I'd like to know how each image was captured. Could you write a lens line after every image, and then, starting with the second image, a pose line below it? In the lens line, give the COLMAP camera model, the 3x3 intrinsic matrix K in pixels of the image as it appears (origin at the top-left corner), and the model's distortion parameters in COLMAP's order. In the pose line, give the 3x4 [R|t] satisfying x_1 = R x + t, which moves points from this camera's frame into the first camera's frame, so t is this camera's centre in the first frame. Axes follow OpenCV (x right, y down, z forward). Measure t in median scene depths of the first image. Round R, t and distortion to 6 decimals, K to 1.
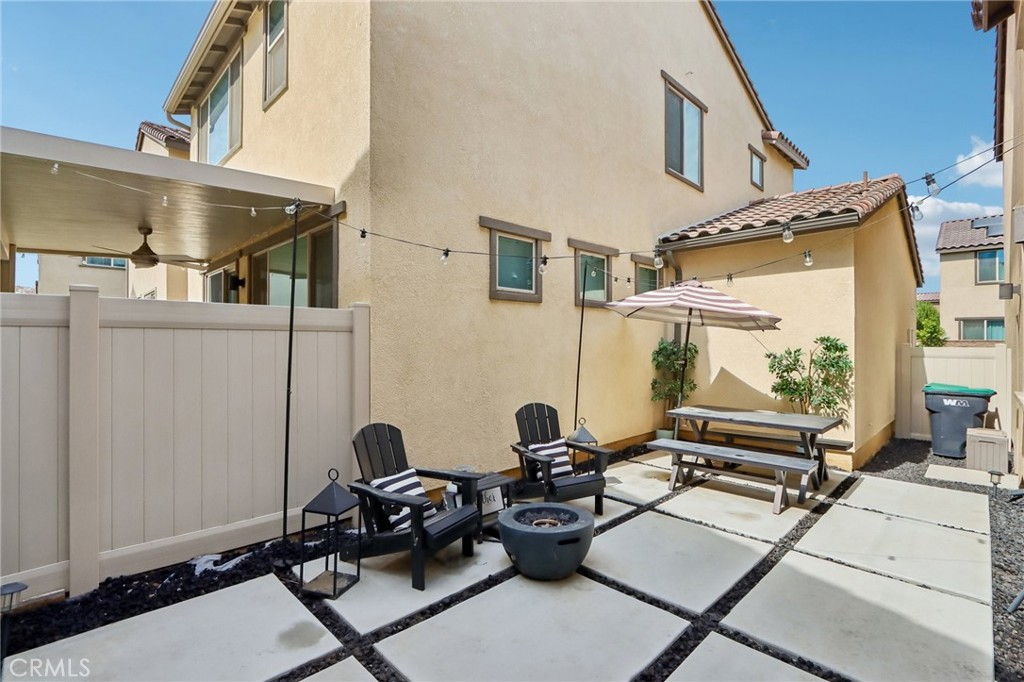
lens RADIAL K [[472.0, 0, 509.5], [0, 472.0, 343.6], [0, 0, 1]] dist [-0.012458, 0.000960]
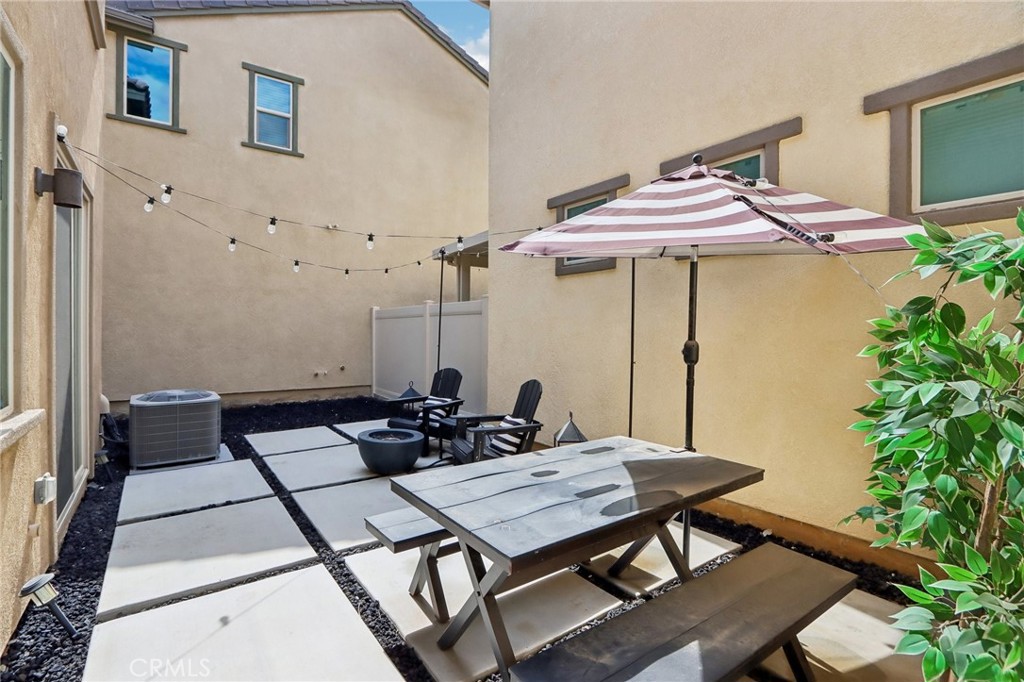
lens RADIAL K [[472.0, 0, 509.5], [0, 472.0, 343.6], [0, 0, 1]] dist [-0.012458, 0.000960]
pose [[-0.130239, 0.025970, -0.991142, 0.889374], [-0.004396, 0.999632, 0.026770, 0.021765], [0.991473, 0.007843, -0.130077, 0.931513]]
